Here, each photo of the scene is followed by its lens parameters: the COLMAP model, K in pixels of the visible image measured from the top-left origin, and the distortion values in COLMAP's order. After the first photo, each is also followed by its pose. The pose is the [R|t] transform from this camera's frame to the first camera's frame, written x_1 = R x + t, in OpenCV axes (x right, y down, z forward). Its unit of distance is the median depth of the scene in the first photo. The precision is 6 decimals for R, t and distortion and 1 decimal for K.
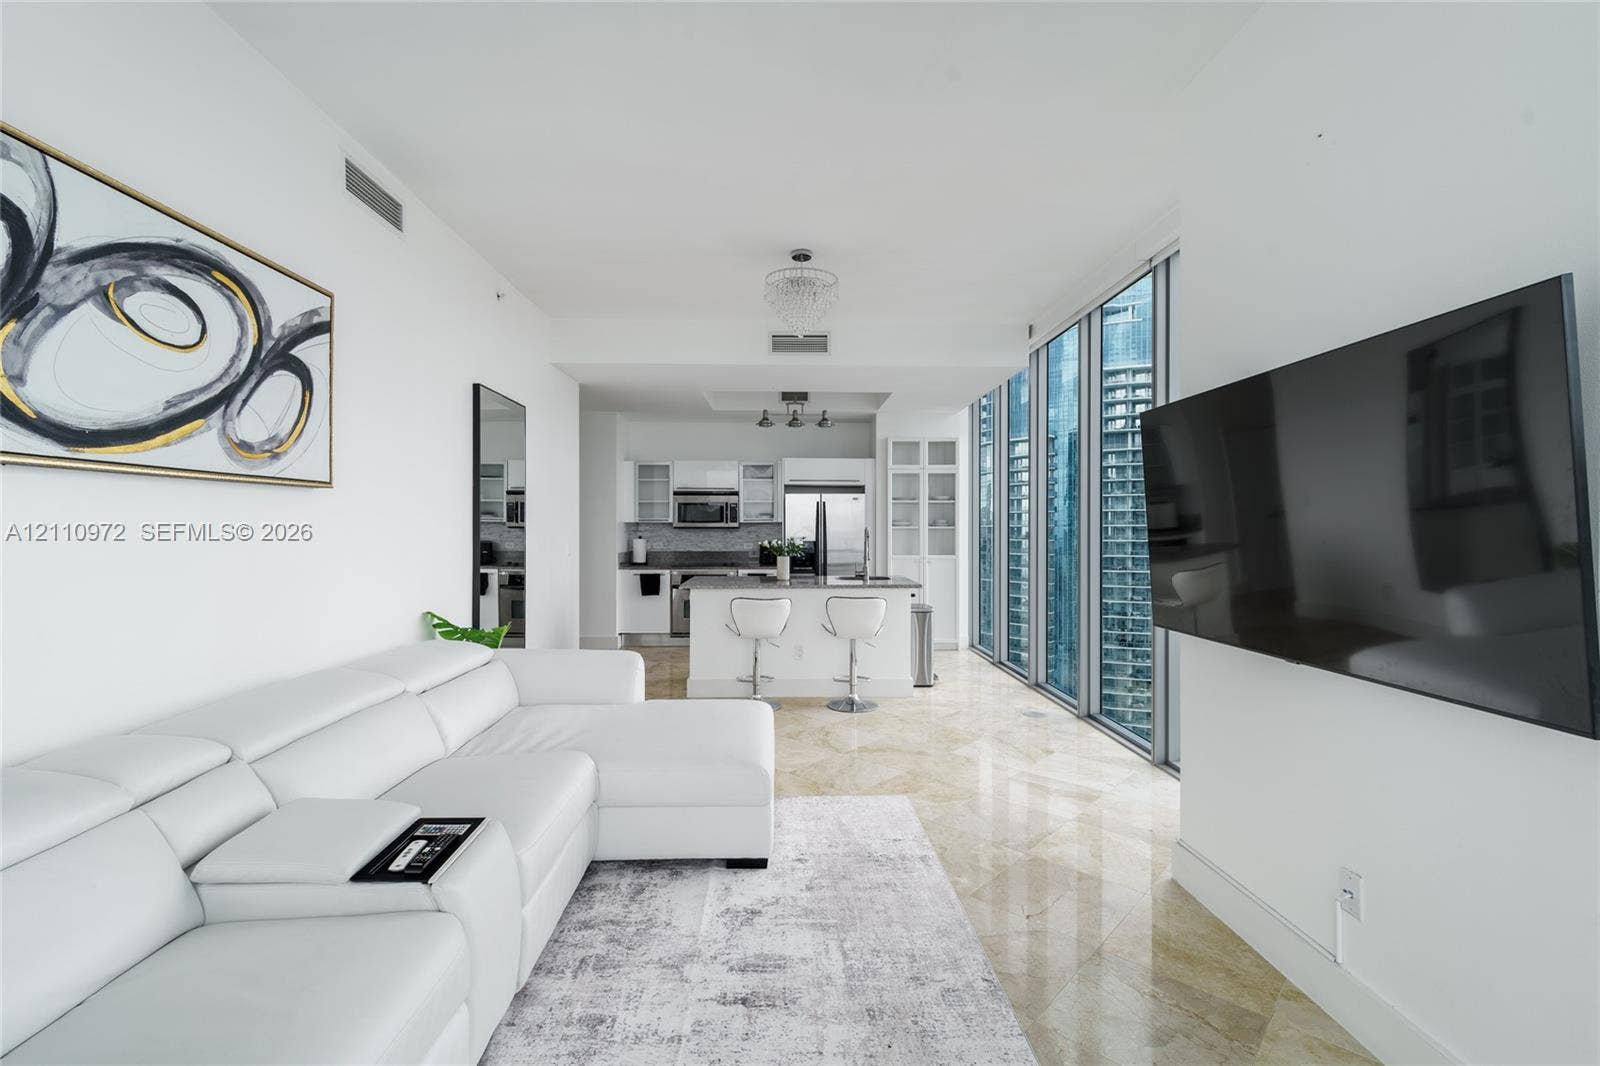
lens RADIAL K [[678.9, 0, 802.7], [0, 678.9, 528.5], [0, 0, 1]] dist [0.001027, 0.000316]
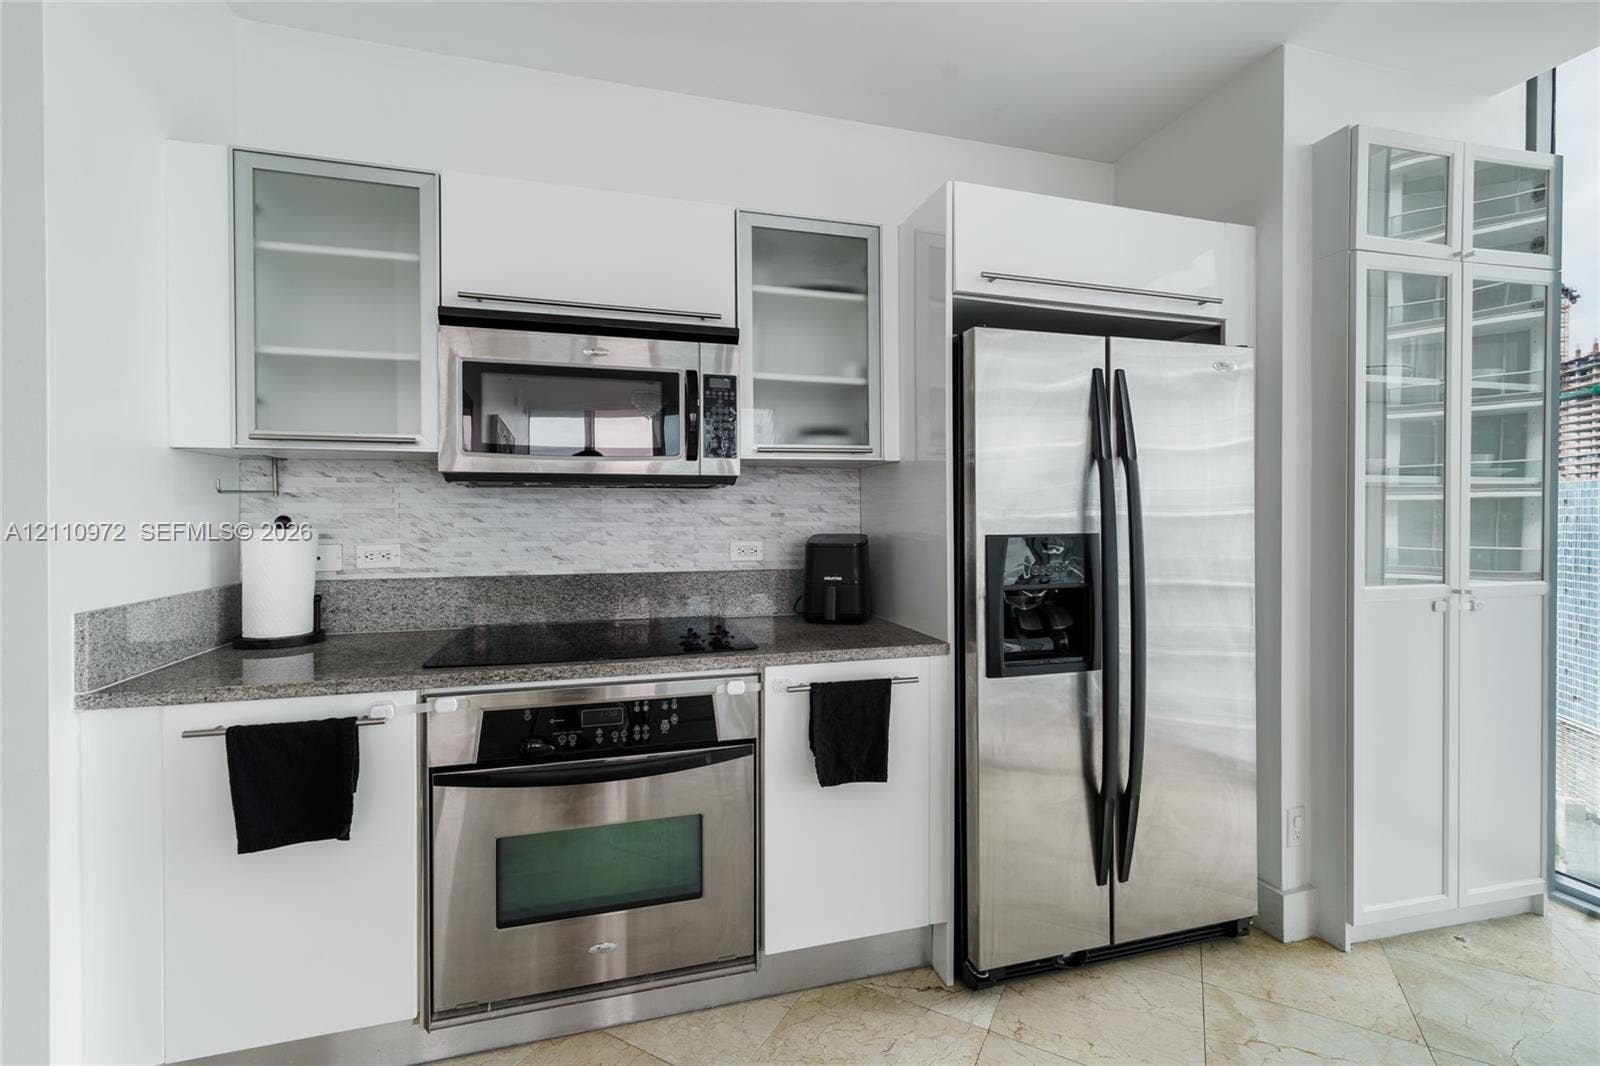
lens RADIAL K [[678.9, 0, 805.4], [0, 678.9, 517.6], [0, 0, 1]] dist [0.001027, 0.000316]
pose [[0.969028, -0.003597, 0.246925, -0.138921], [0.002153, 0.999979, 0.006115, 0.011402], [-0.246942, -0.005394, 0.969015, 0.802120]]
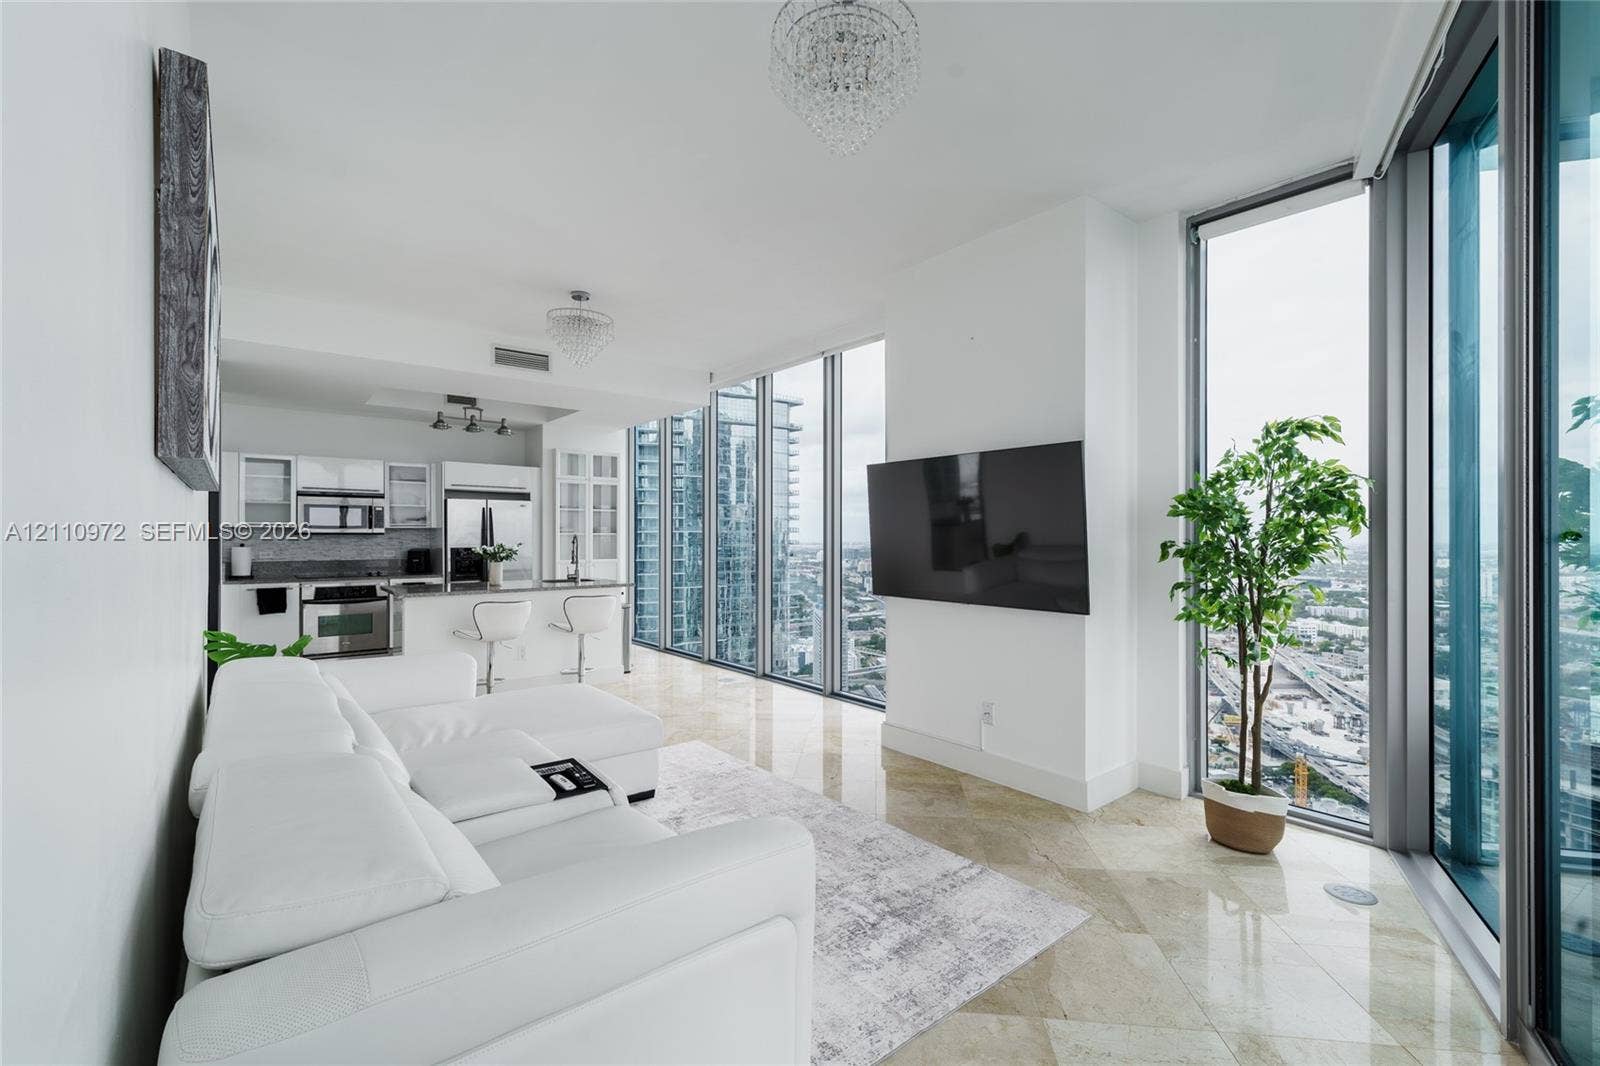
lens RADIAL K [[678.9, 0, 789.2], [0, 678.9, 535.7], [0, 0, 1]] dist [0.001027, 0.000316]
pose [[0.802958, -0.000665, 0.596036, -0.214303], [-0.000676, 0.999998, 0.002026, -0.000721], [-0.596036, -0.002030, 0.802955, -0.067759]]
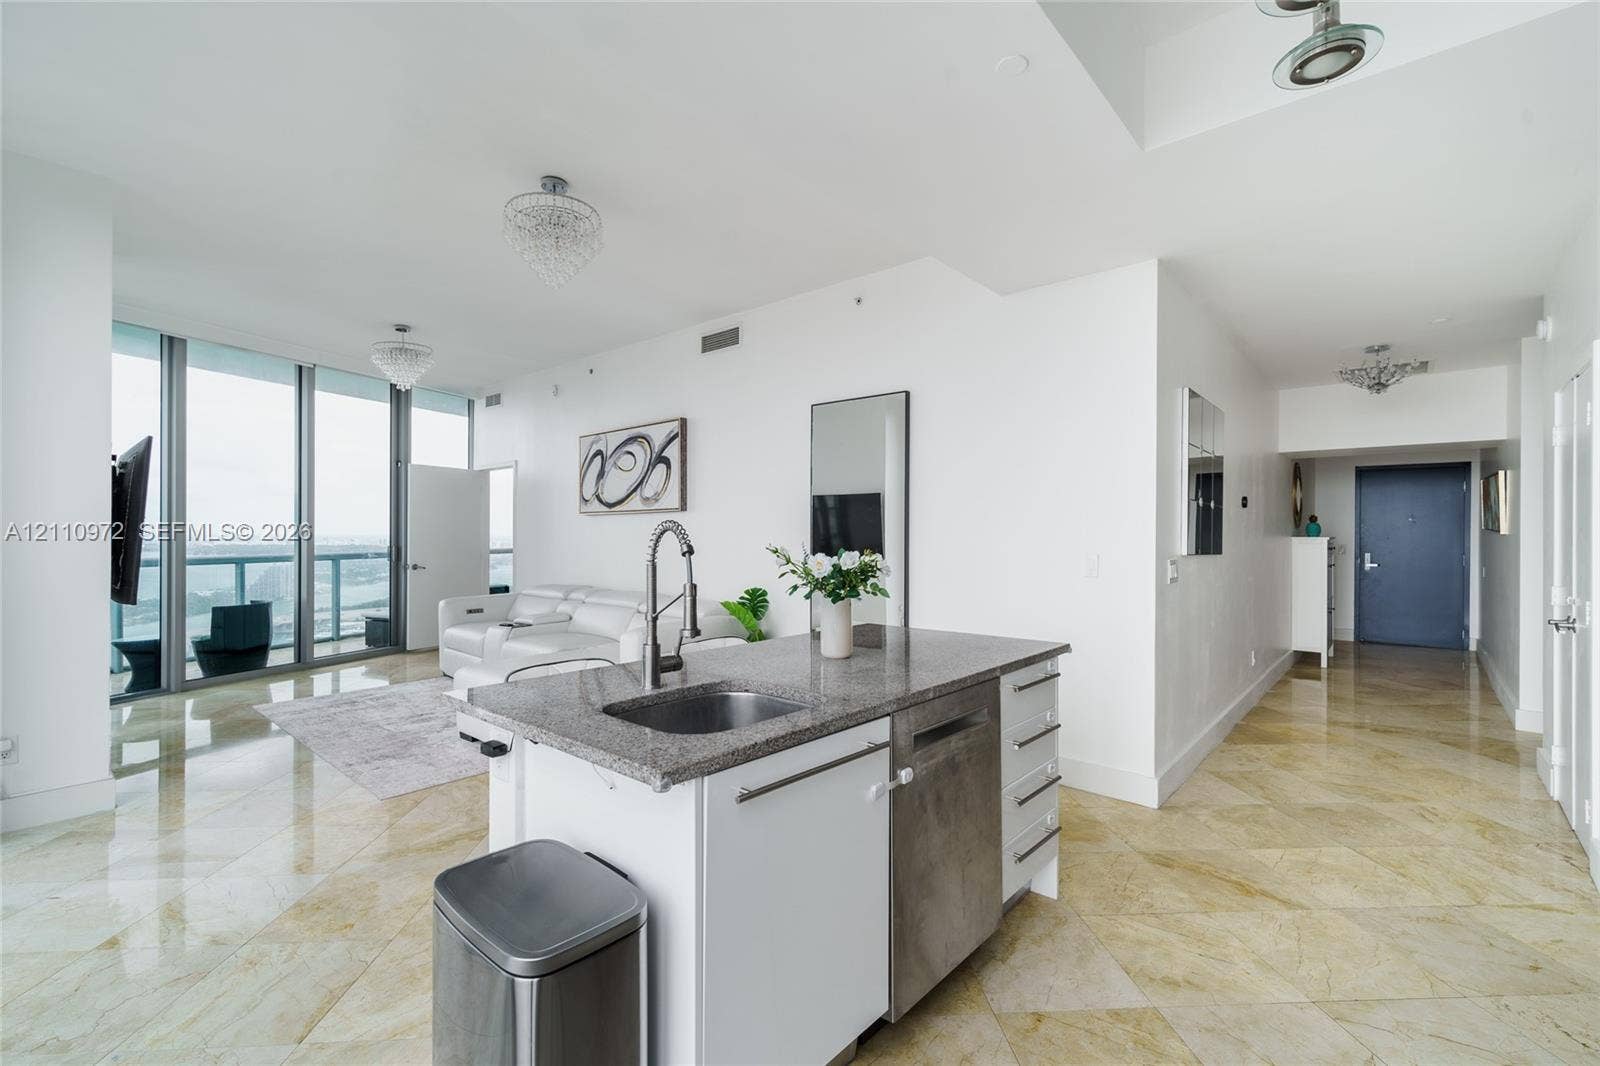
lens RADIAL K [[678.9, 0, 795.6], [0, 678.9, 530.7], [0, 0, 1]] dist [0.001027, 0.000316]
pose [[-0.680419, -0.001171, -0.732822, 0.208161], [-0.000035, 0.999999, -0.001565, 0.001563], [0.732823, -0.001039, -0.680418, 0.942387]]
